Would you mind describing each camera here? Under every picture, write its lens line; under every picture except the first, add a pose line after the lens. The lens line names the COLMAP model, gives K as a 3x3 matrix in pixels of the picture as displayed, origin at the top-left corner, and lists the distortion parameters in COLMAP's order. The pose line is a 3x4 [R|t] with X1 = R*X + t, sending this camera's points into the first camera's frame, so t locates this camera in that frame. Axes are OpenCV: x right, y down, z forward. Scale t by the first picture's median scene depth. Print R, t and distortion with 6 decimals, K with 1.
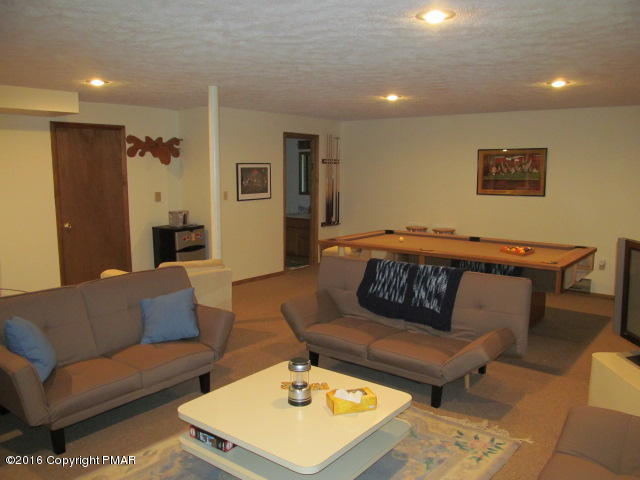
lens RADIAL K [[537.1, 0, 320.0], [0, 537.1, 240.0], [0, 0, 1]] dist [-0.055143, 0.002098]
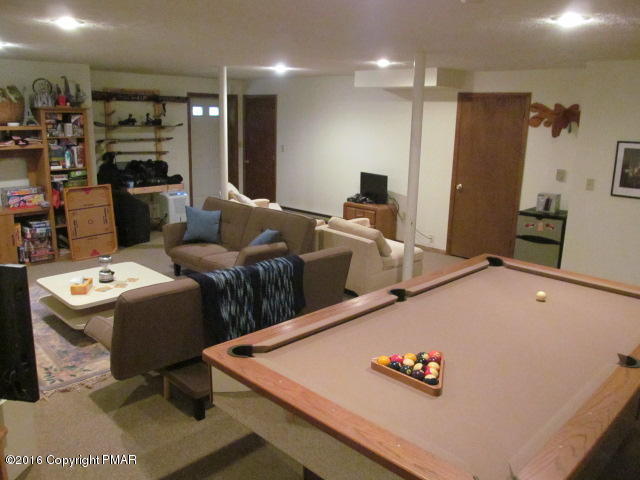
lens RADIAL K [[537.1, 0, 320.0], [0, 537.1, 240.0], [0, 0, 1]] dist [-0.055143, 0.002098]
pose [[-0.117431, 0.226267, -0.966961, 0.612623], [-0.156491, 0.957316, 0.243014, -0.134246], [0.980674, 0.179858, -0.077010, 0.744892]]
